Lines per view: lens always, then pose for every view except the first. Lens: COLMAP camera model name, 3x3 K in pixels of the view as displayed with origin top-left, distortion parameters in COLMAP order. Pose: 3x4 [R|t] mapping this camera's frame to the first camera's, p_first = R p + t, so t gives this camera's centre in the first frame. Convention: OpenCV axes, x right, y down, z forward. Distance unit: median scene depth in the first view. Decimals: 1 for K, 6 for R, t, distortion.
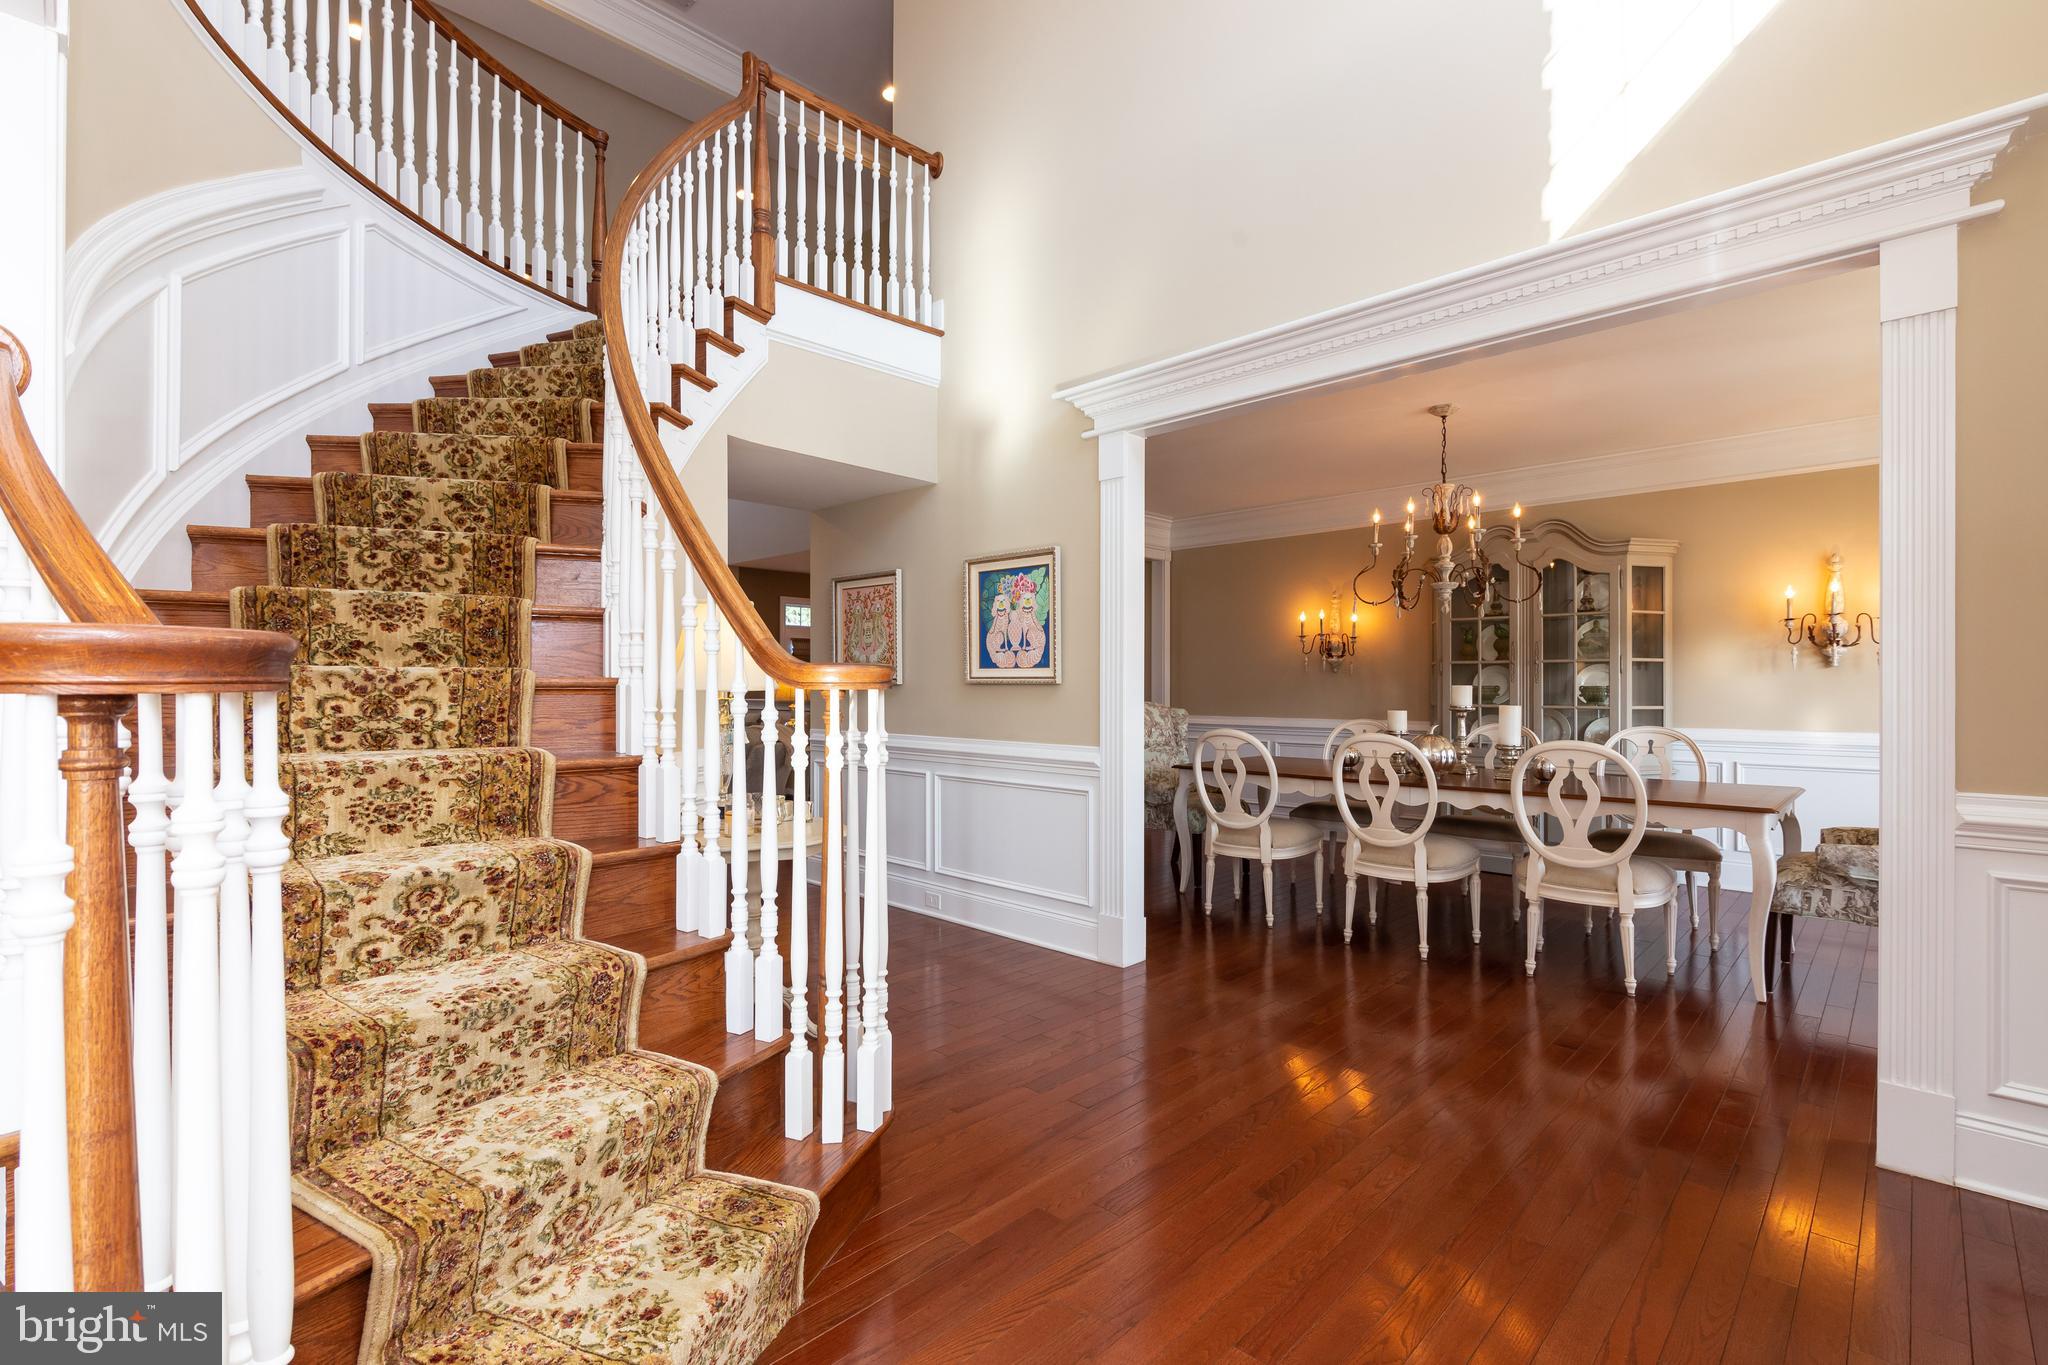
lens RADIAL K [[941.9, 0, 1031.3], [0, 941.9, 683.5], [0, 0, 1]] dist [-0.000460, 0.002584]
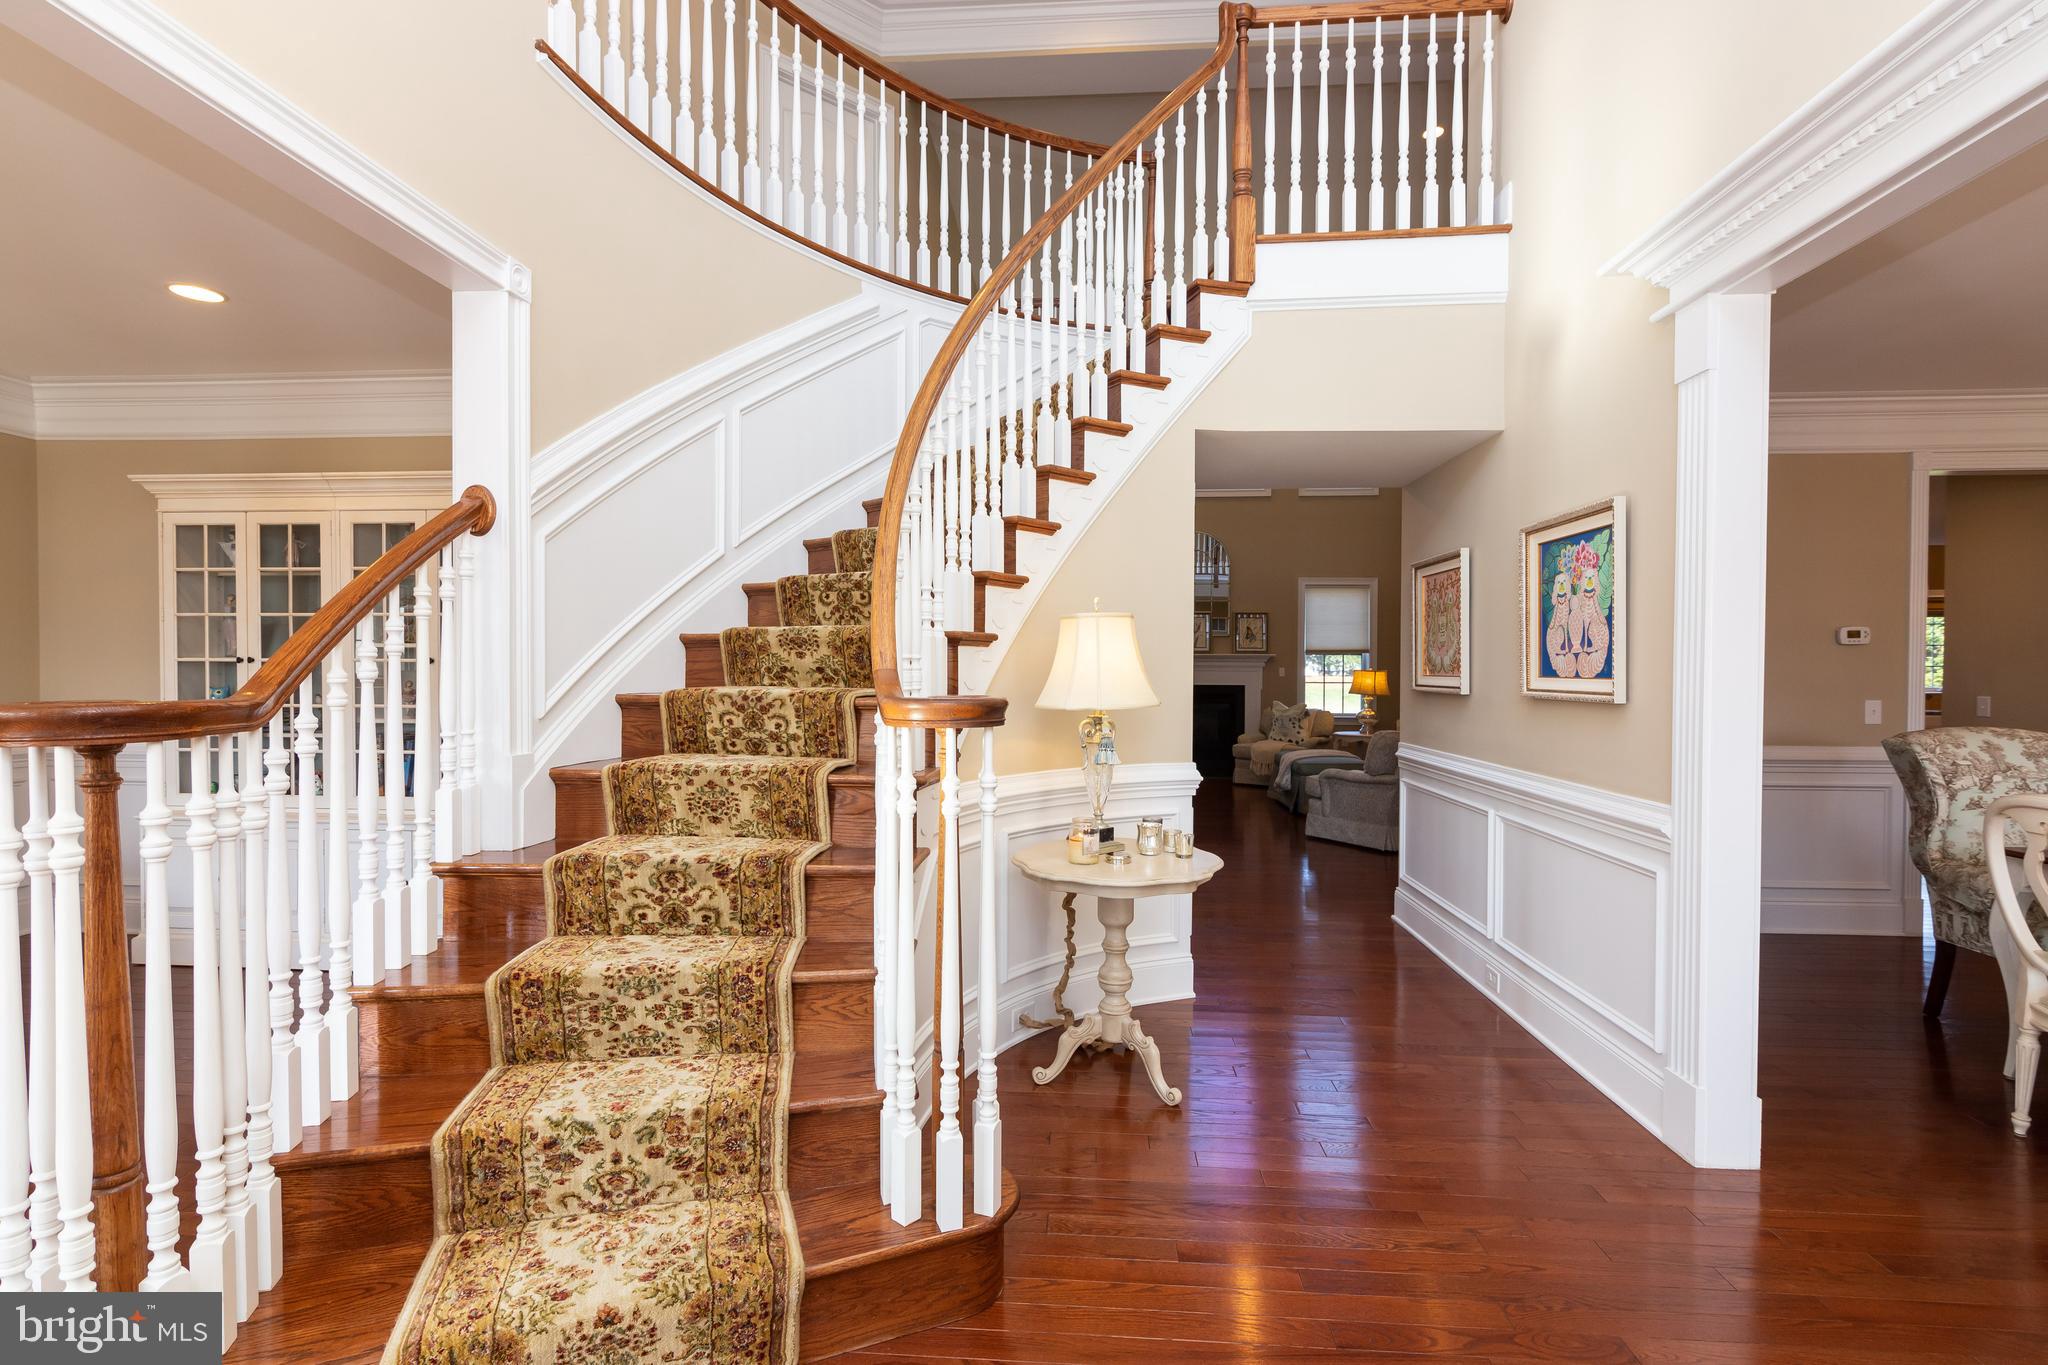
lens RADIAL K [[941.9, 0, 1028.7], [0, 941.9, 685.0], [0, 0, 1]] dist [-0.000460, 0.002584]
pose [[0.635400, 0.012566, -0.772081, 0.565686], [-0.000032, 0.999868, 0.016247, -0.047965], [0.772183, -0.010298, 0.635316, 0.520352]]
